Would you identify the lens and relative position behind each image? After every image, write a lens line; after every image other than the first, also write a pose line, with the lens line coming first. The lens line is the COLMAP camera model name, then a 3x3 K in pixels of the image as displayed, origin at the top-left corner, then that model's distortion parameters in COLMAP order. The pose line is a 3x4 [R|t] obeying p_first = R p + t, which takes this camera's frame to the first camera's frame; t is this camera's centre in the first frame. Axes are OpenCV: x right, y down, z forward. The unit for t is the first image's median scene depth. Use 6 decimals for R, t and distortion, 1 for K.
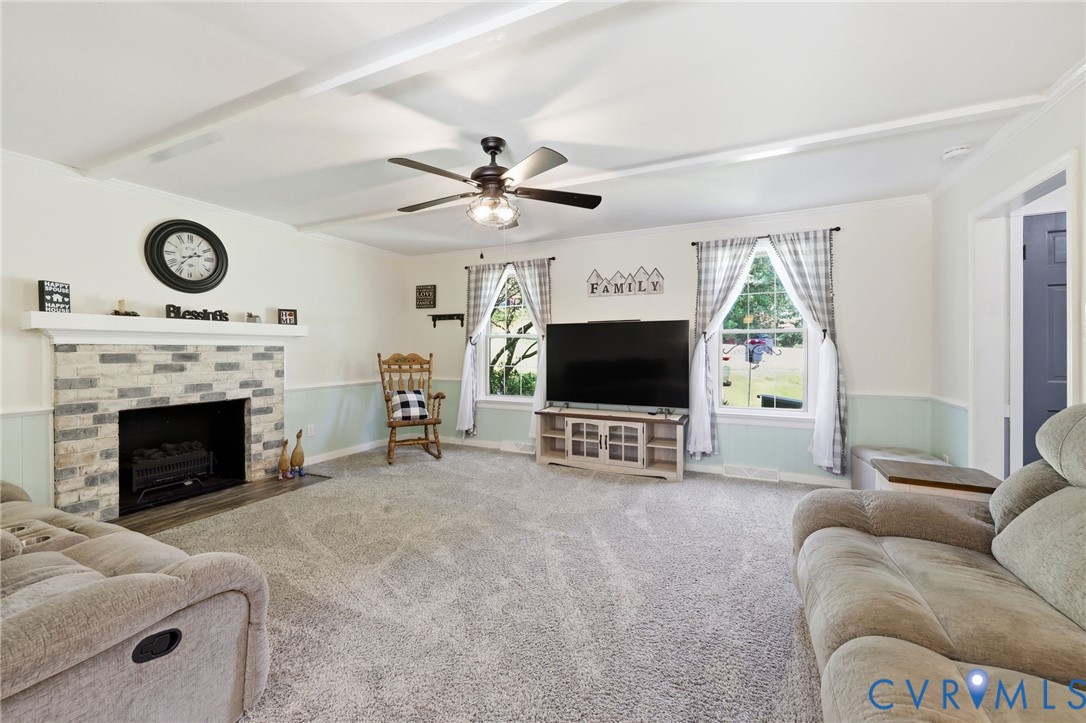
lens RADIAL K [[441.3, 0, 537.6], [0, 441.3, 353.2], [0, 0, 1]] dist [-0.002304, -0.000160]
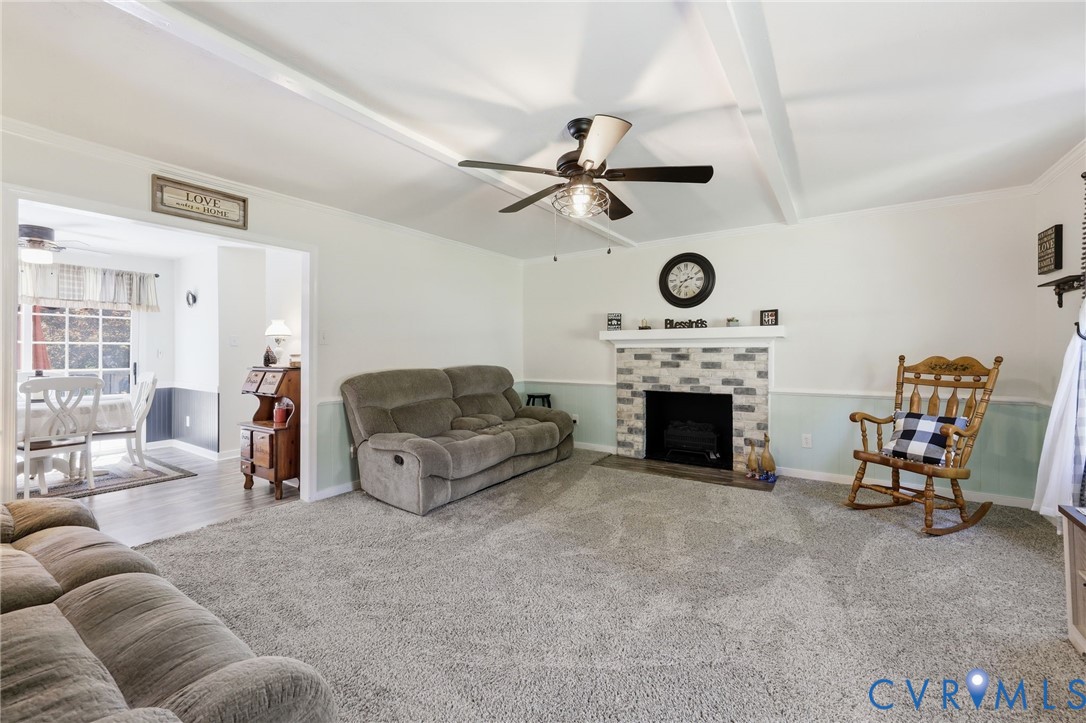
lens RADIAL K [[441.3, 0, 531.6], [0, 441.3, 352.4], [0, 0, 1]] dist [-0.002304, -0.000160]
pose [[-0.144952, 0.001905, -0.989437, 0.559687], [-0.004147, 0.999988, 0.002533, -0.005503], [0.989430, 0.004471, -0.144942, 0.712859]]
